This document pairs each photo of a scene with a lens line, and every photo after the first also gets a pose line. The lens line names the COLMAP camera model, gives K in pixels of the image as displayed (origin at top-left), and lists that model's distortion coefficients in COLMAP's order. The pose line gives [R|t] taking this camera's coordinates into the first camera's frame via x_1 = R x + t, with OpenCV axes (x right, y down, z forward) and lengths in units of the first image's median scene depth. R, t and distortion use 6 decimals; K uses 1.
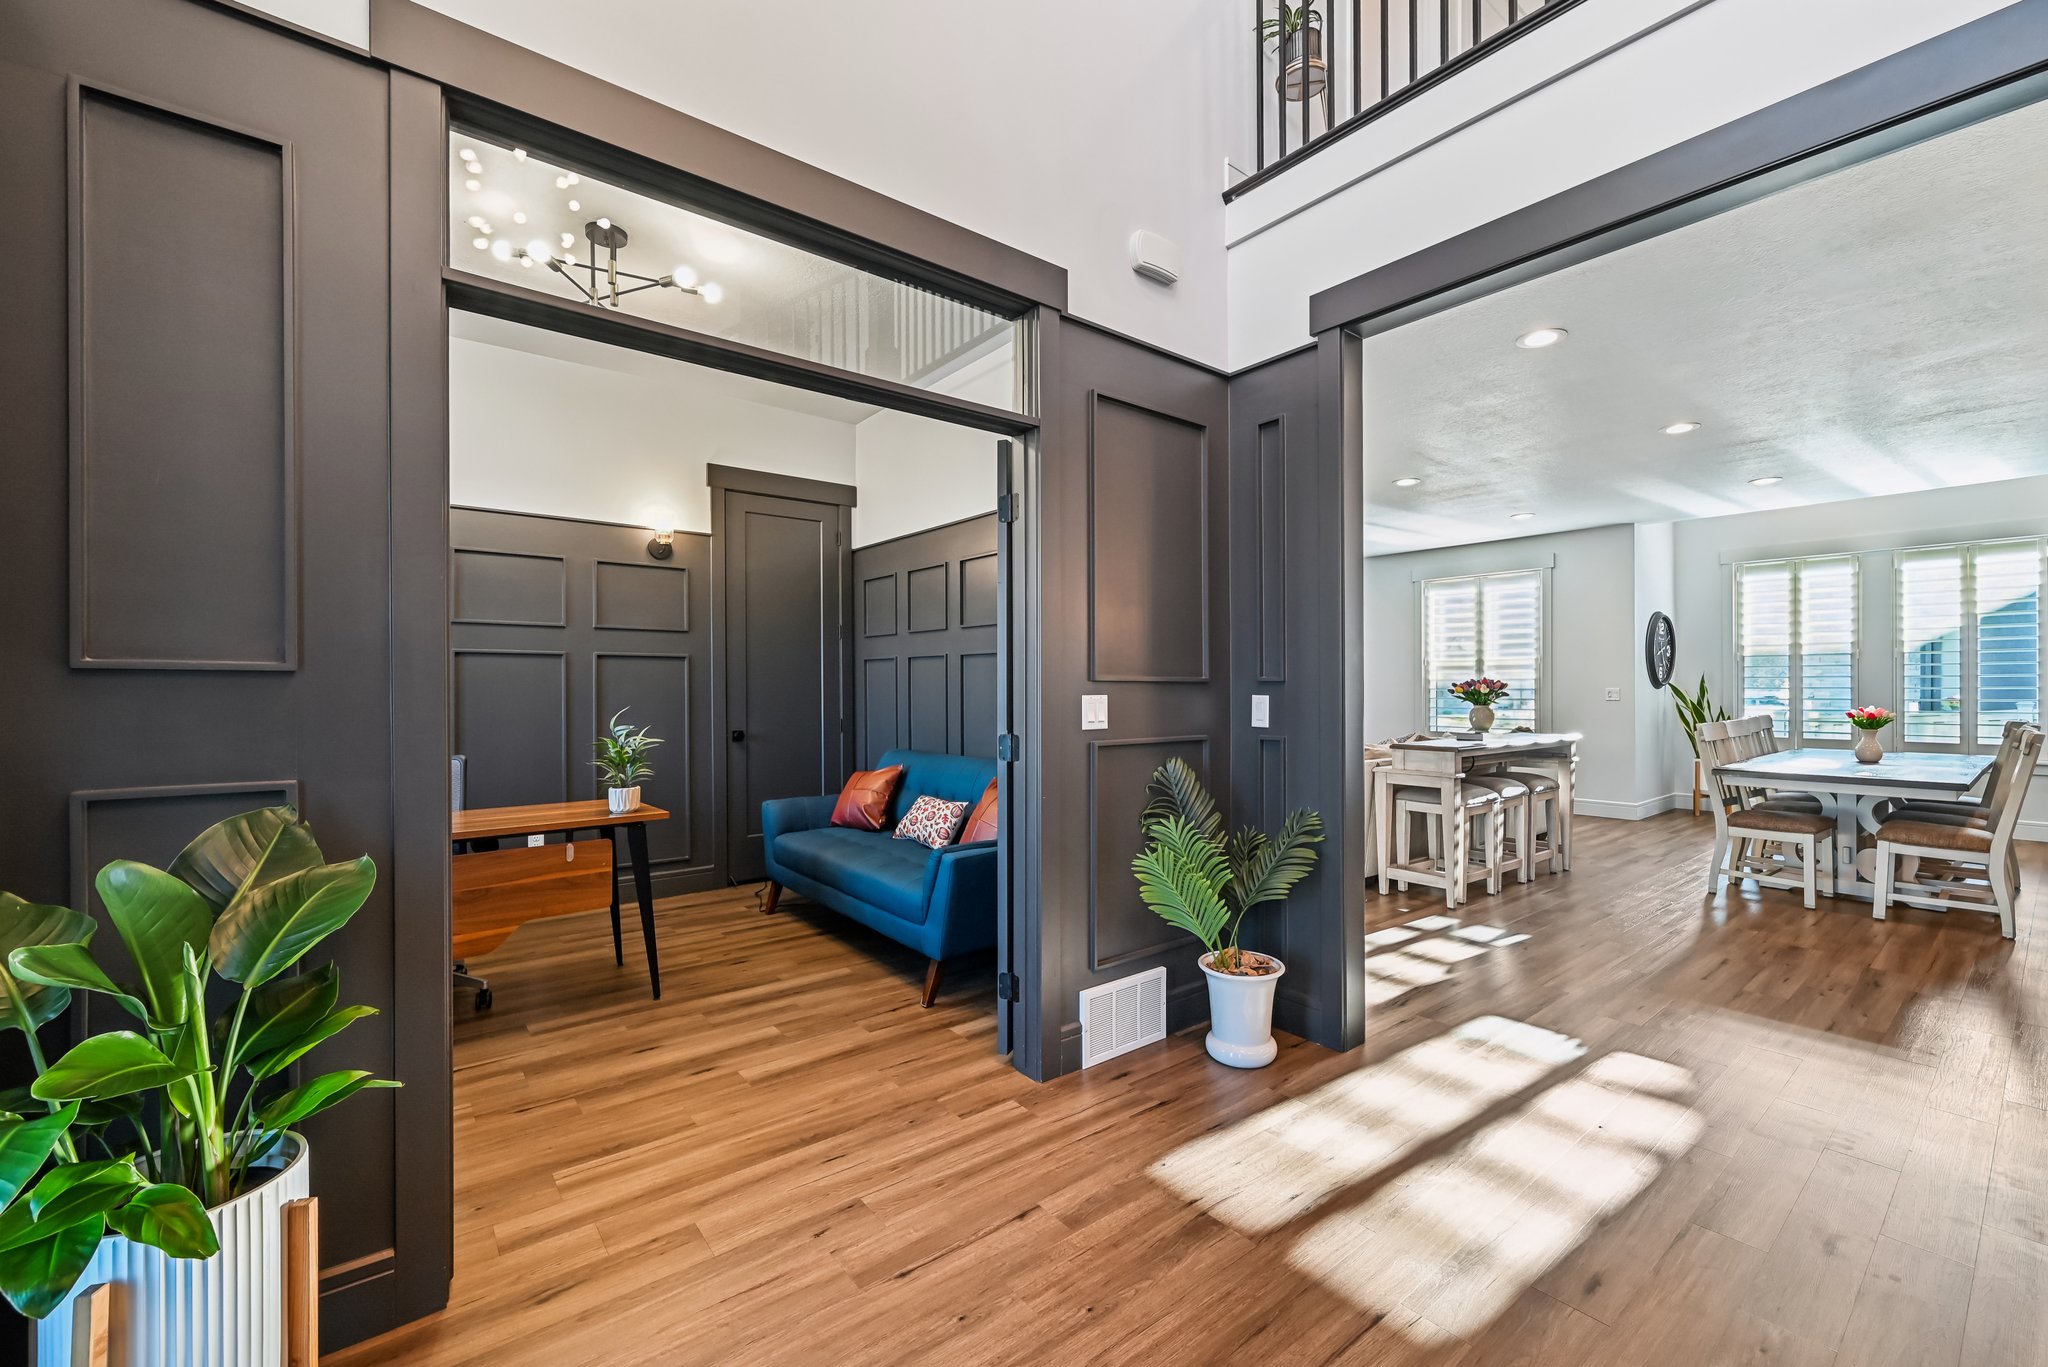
lens RADIAL K [[828.1, 0, 1022.9], [0, 828.1, 692.3], [0, 0, 1]] dist [-0.002487, 0.000796]
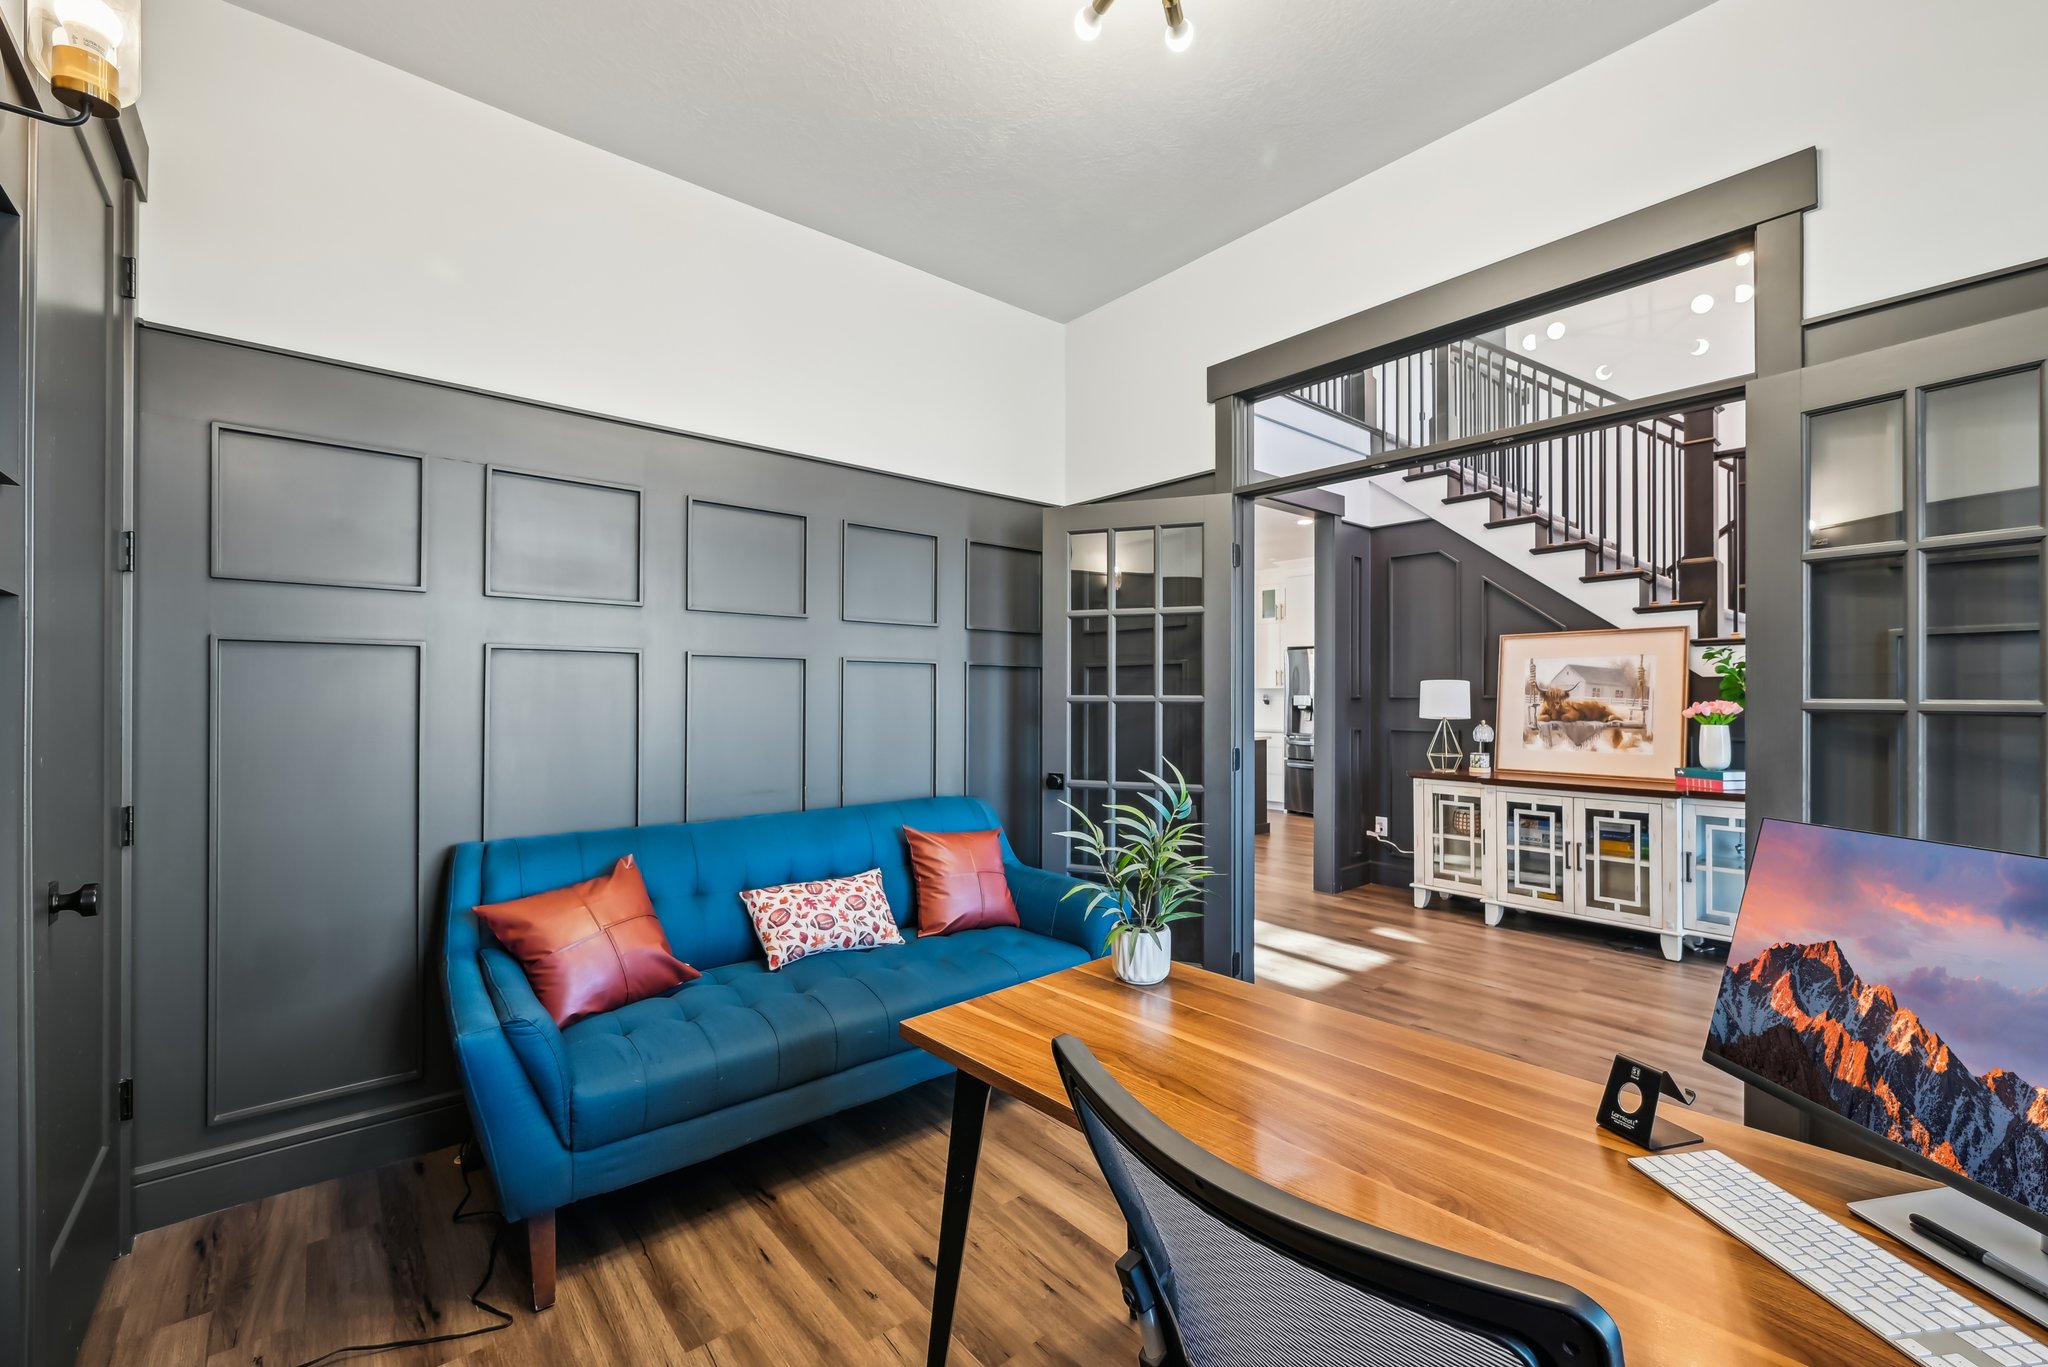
lens RADIAL K [[828.1, 0, 1032.4], [0, 828.1, 689.5], [0, 0, 1]] dist [-0.002487, 0.000796]
pose [[-0.067431, 0.006868, 0.997700, -0.803451], [0.006699, 0.999957, -0.006430, -0.022874], [-0.997701, 0.006250, -0.067474, 0.897604]]
